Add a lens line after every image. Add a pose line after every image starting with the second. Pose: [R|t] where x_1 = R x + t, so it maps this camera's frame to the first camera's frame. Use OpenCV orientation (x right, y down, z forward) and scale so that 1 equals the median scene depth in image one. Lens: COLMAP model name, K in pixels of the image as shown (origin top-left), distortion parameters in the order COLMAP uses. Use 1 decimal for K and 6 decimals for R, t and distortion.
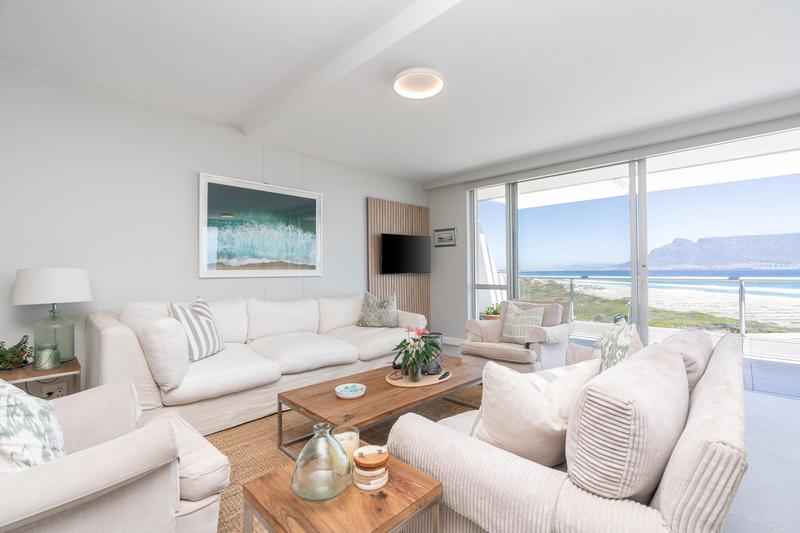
lens RADIAL K [[356.9, 0, 404.8], [0, 356.9, 268.7], [0, 0, 1]] dist [-0.025488, -0.000294]
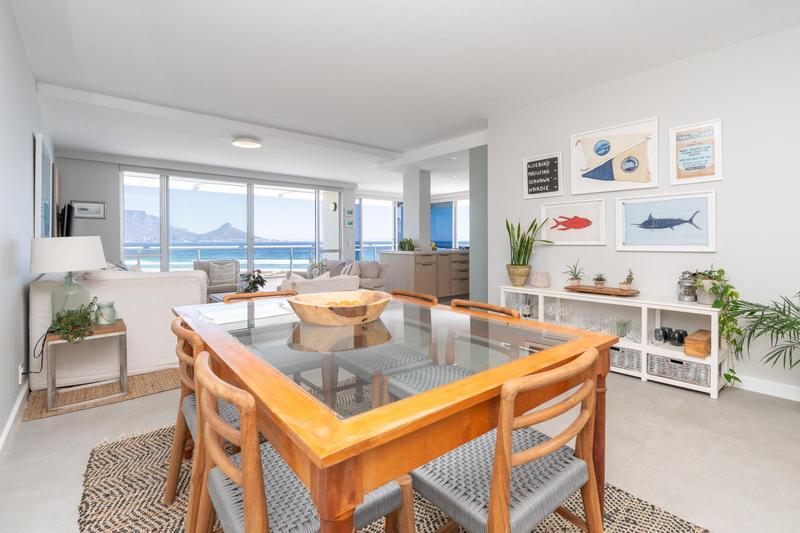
lens RADIAL K [[369.6, 0, 399.2], [0, 369.6, 251.3], [0, 0, 1]] dist [0.014098, 0.000106]
pose [[0.111752, -0.019310, 0.993548, -1.102019], [-0.006382, 0.999777, 0.020148, 0.010003], [-0.993716, -0.008593, 0.111604, -0.027218]]
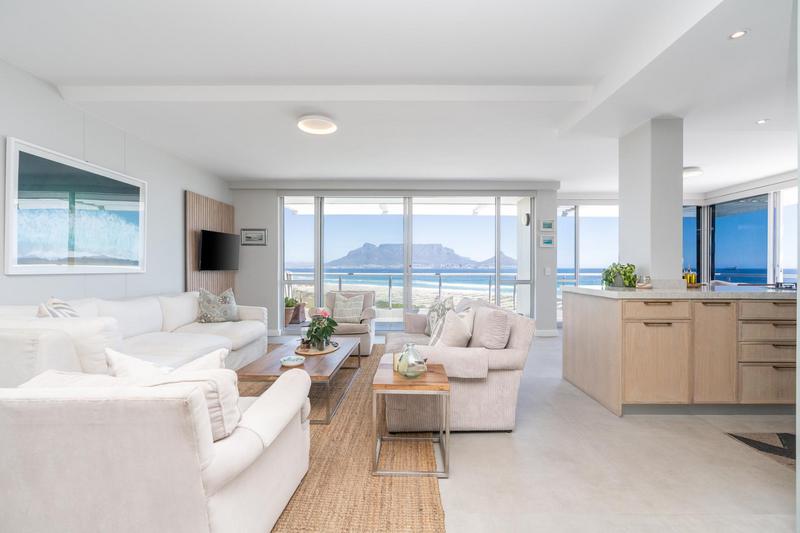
lens RADIAL K [[356.9, 0, 404.8], [0, 356.9, 268.7], [0, 0, 1]] dist [-0.025488, -0.000294]
pose [[0.718174, 0.007283, 0.695825, -0.383711], [-0.011822, 0.999929, 0.001735, 0.000973], [-0.695763, -0.009472, 0.718209, -0.101717]]
